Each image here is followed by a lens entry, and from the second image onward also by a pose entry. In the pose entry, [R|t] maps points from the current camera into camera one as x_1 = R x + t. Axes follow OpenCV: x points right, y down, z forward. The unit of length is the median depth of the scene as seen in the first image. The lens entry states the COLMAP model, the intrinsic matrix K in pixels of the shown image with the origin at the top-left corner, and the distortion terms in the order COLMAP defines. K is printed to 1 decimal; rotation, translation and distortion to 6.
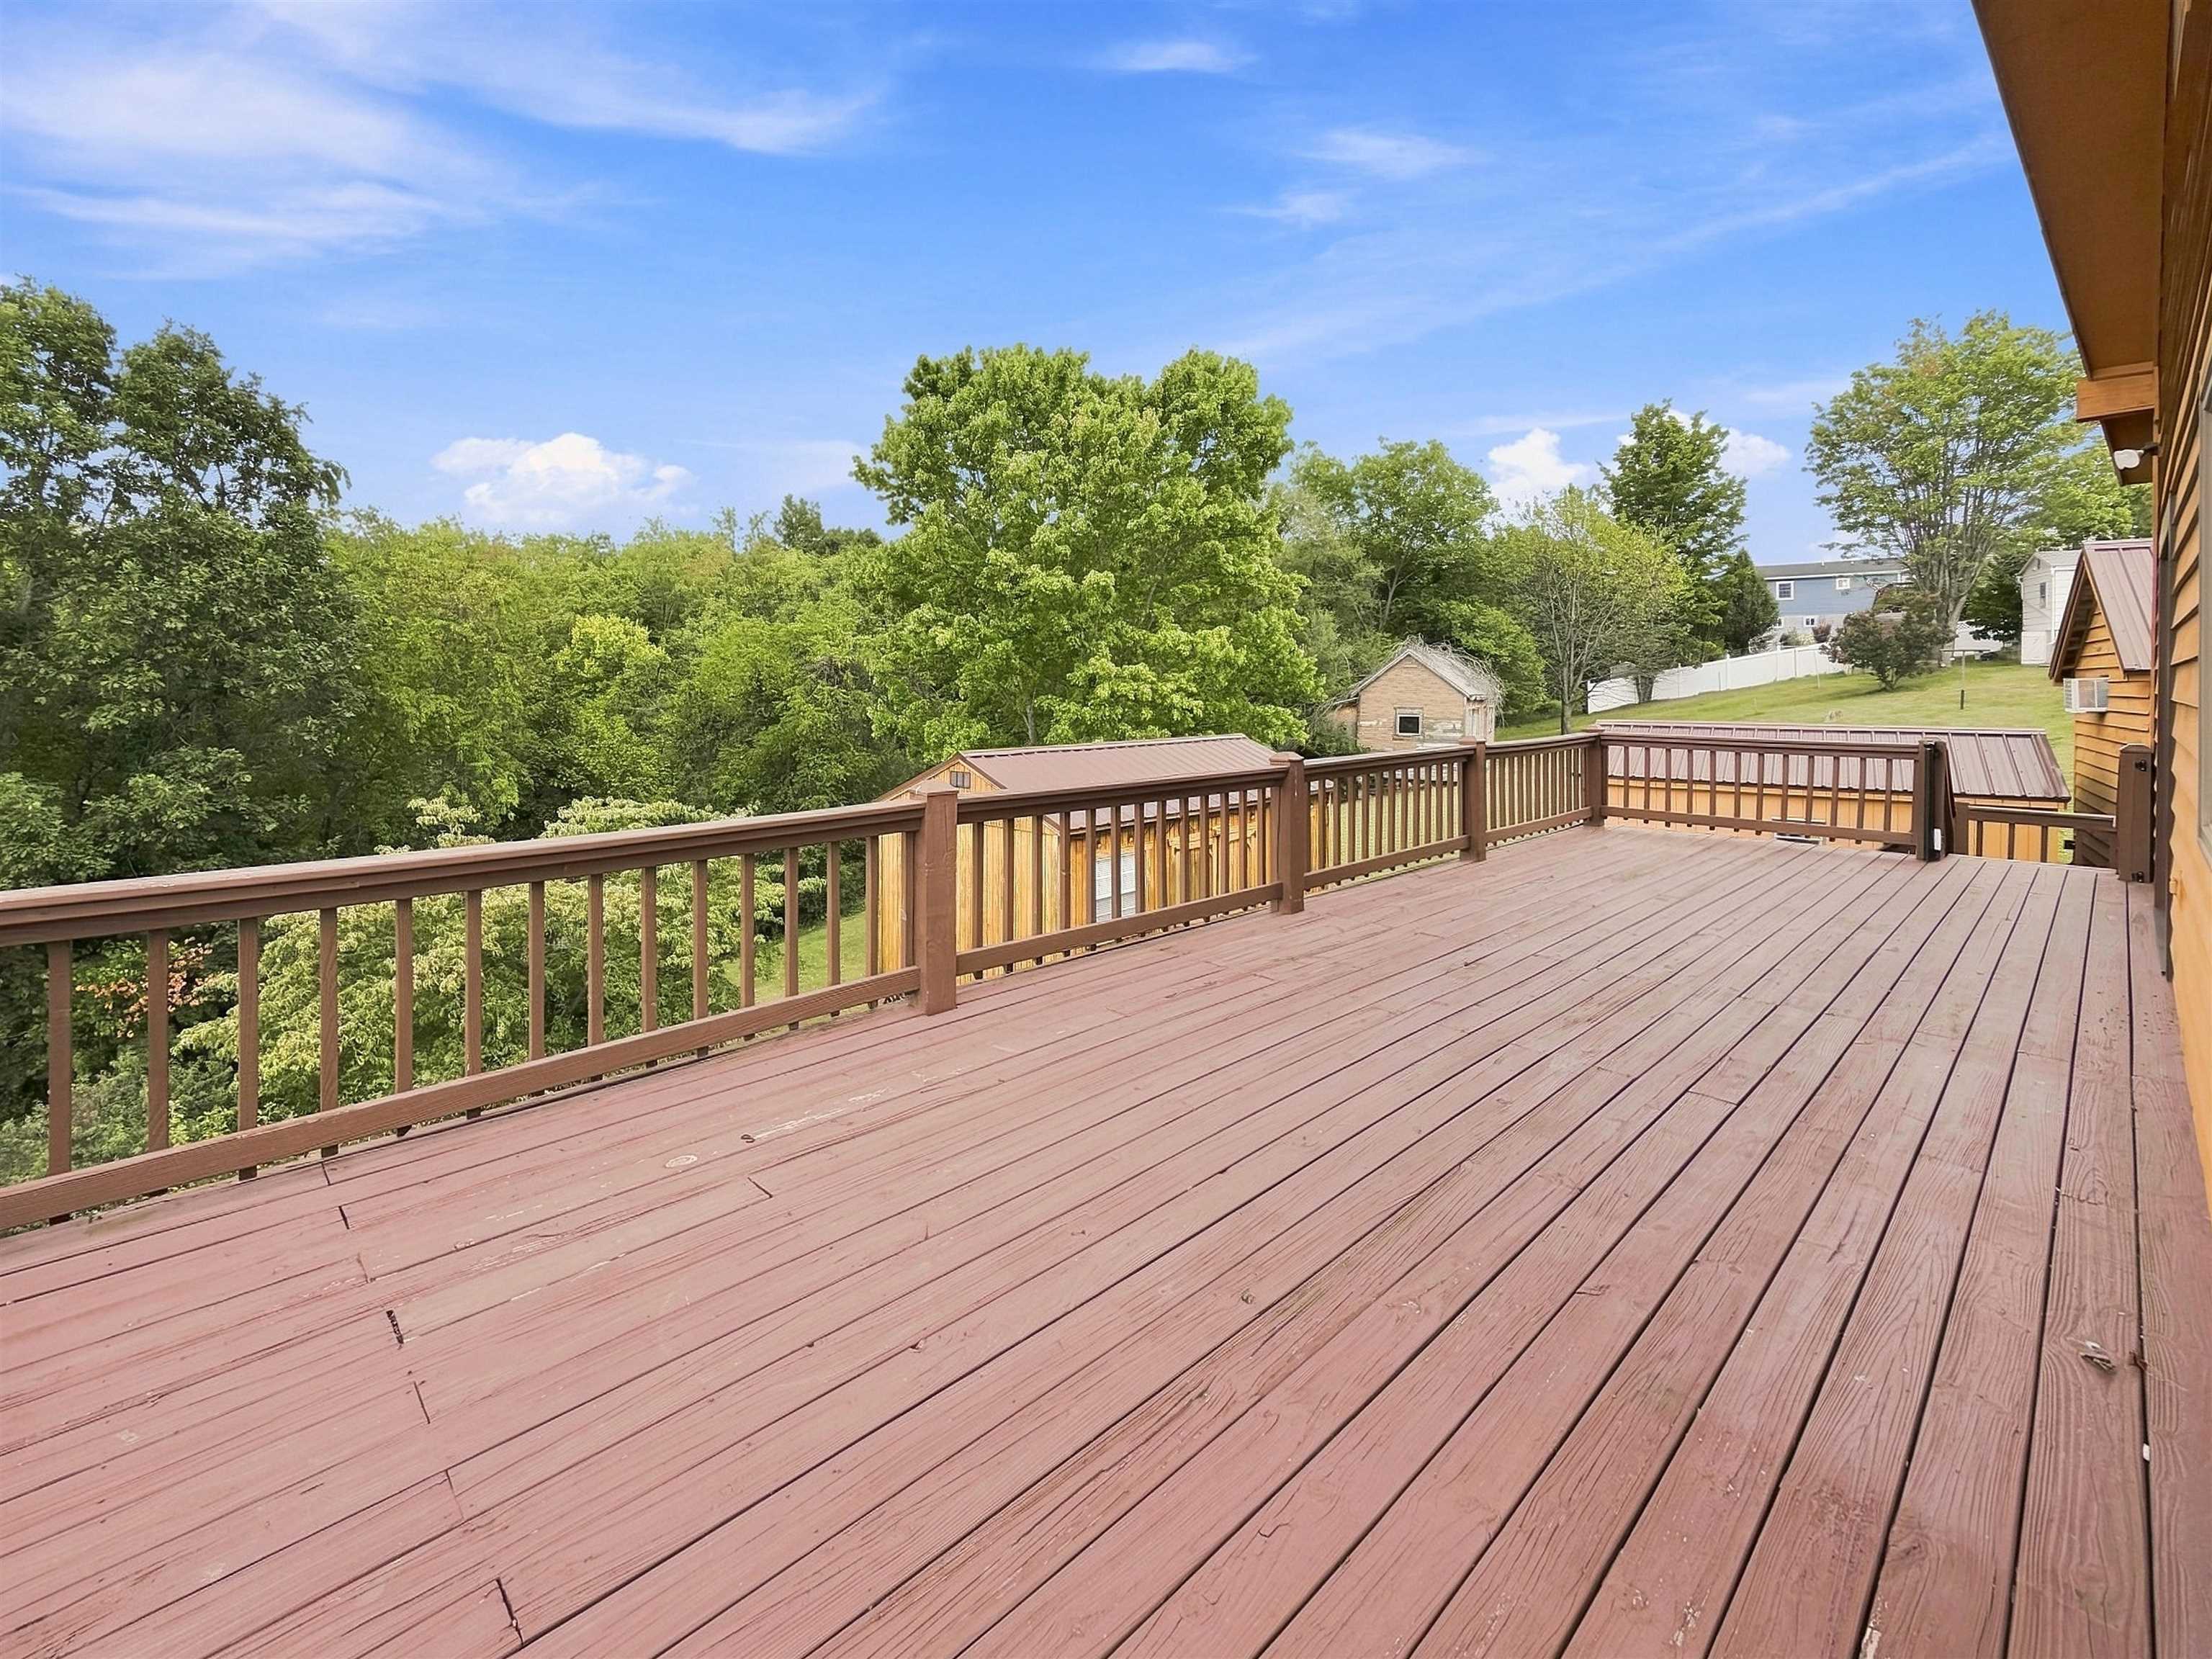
lens RADIAL K [[867.5, 0, 1106.0], [0, 867.5, 829.5], [0, 0, 1]] dist [0.017930, -0.000095]
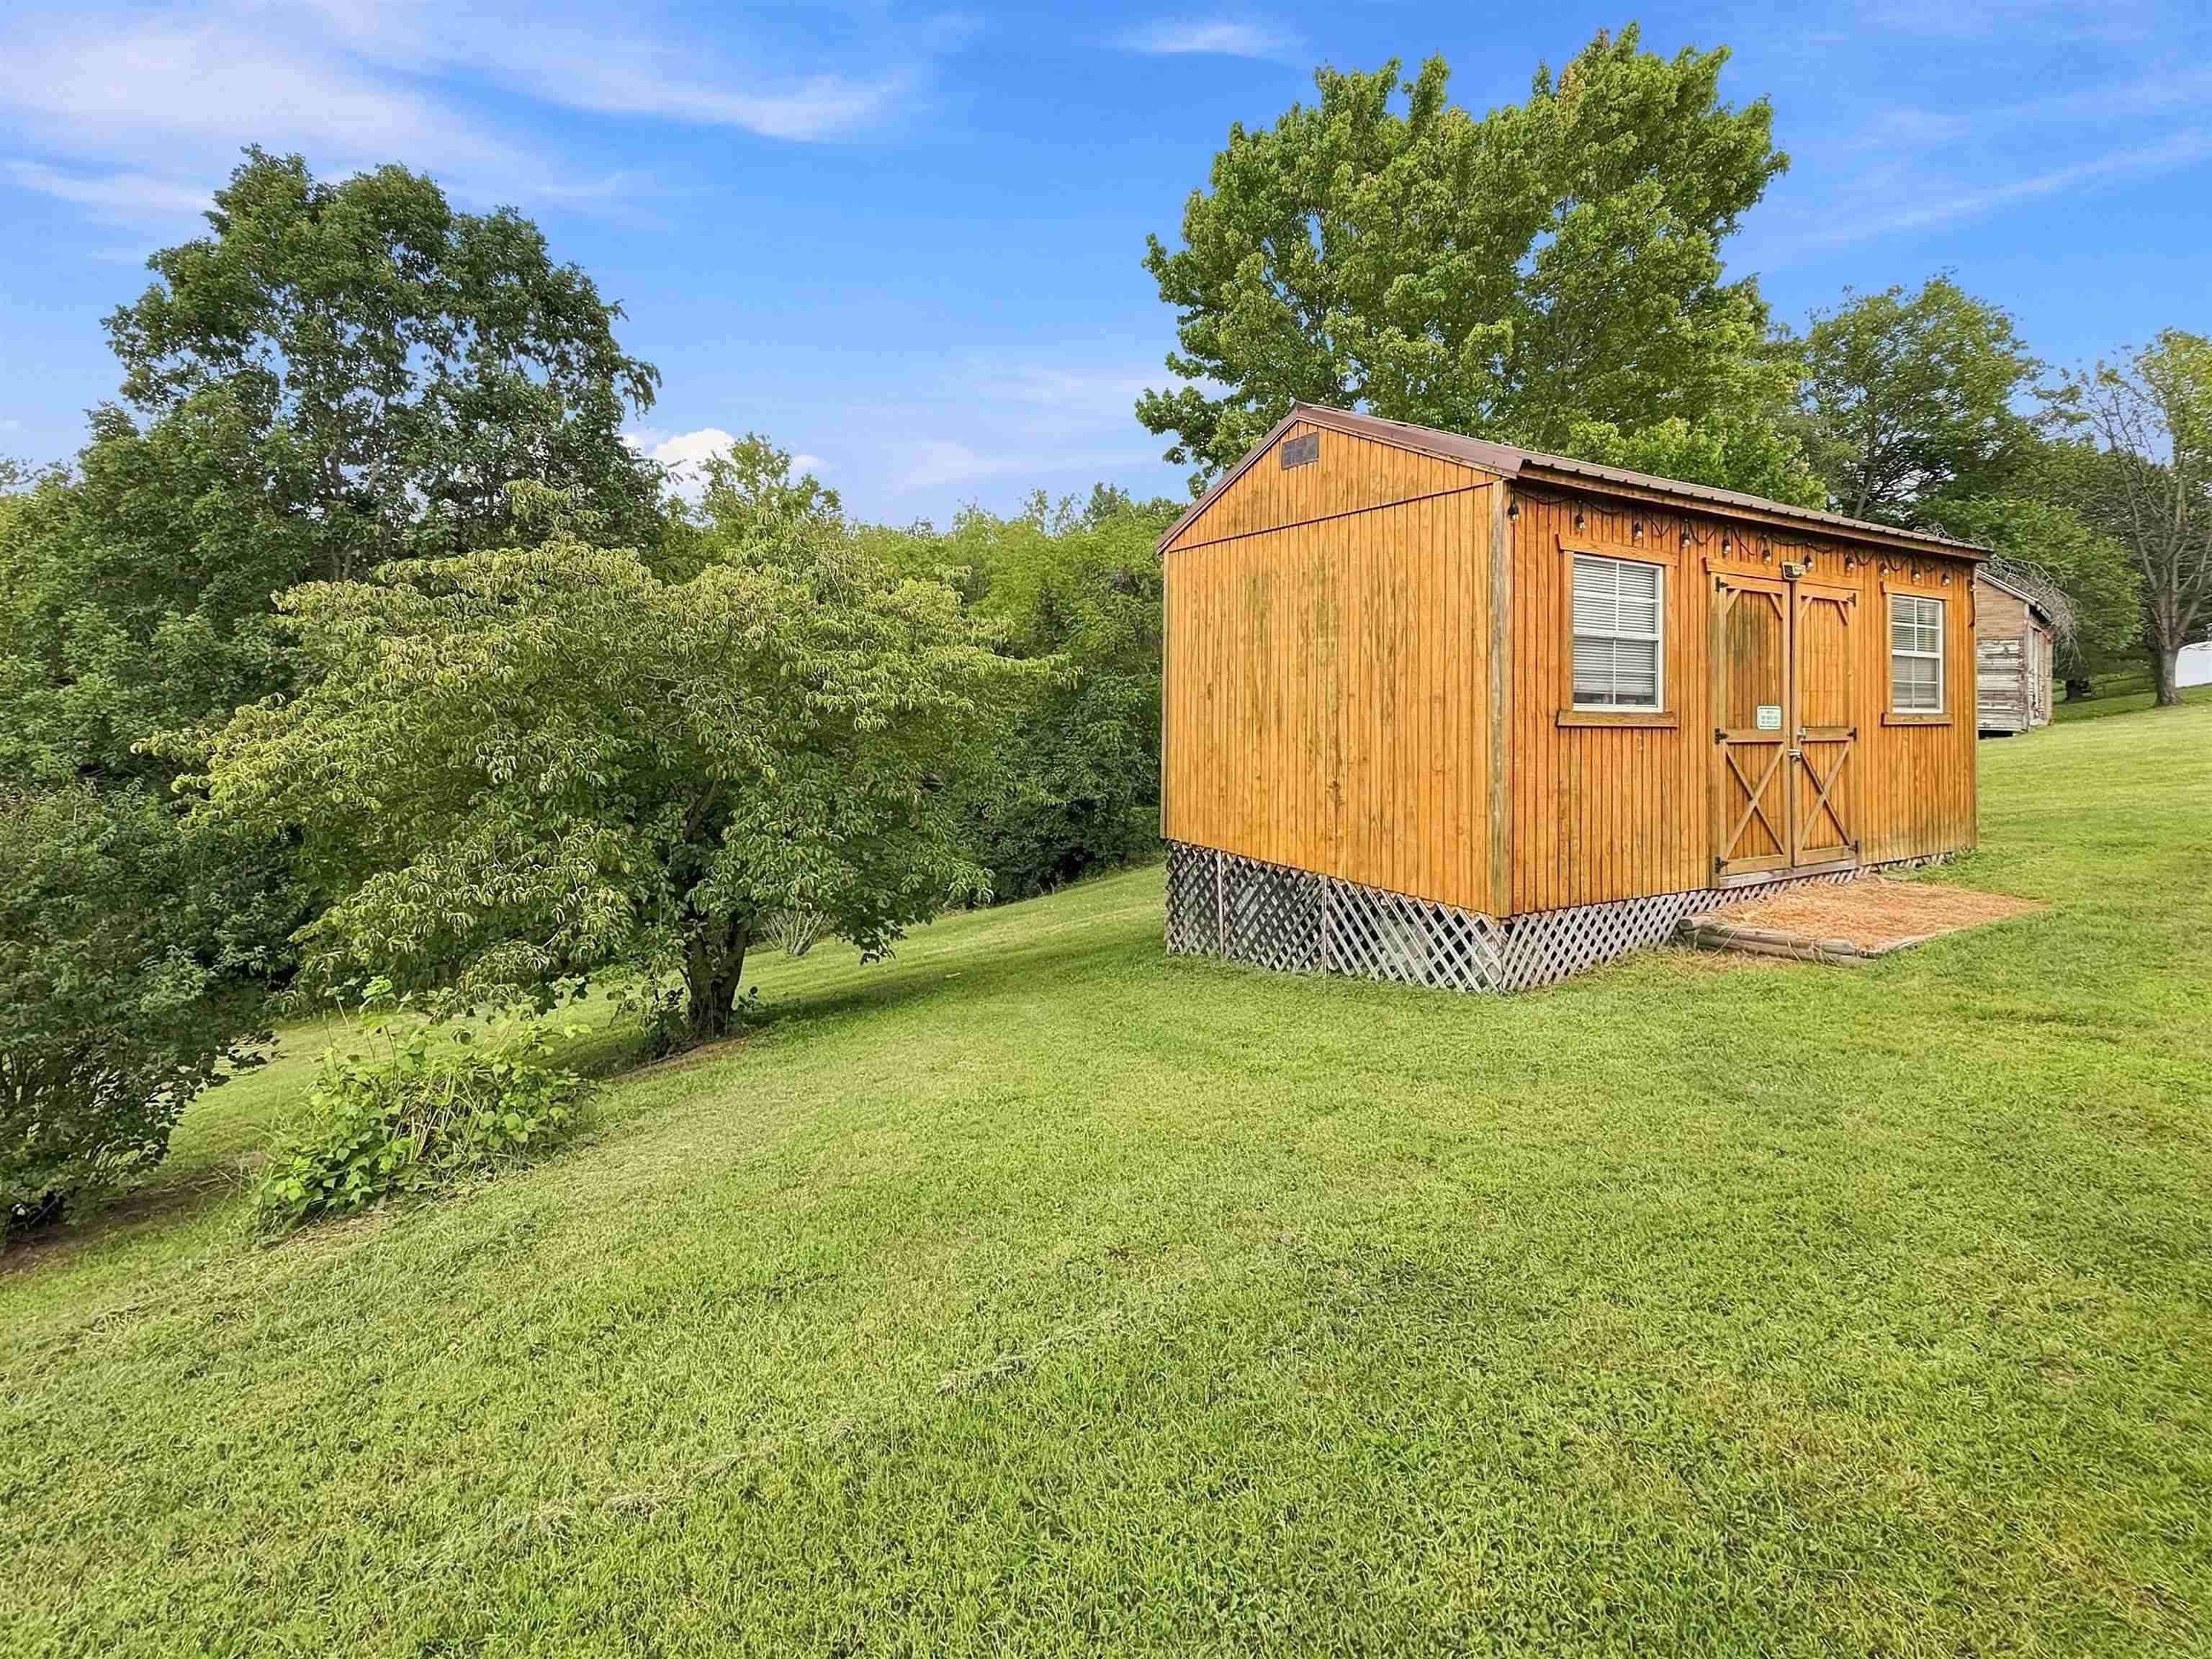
lens RADIAL K [[867.5, 0, 1106.0], [0, 867.5, 829.5], [0, 0, 1]] dist [0.017930, -0.000095]
pose [[0.939634, -0.002190, -0.342173, -0.043793], [-0.012297, 0.999117, -0.040163, 0.104121], [0.341959, 0.041946, 0.938778, 0.207699]]
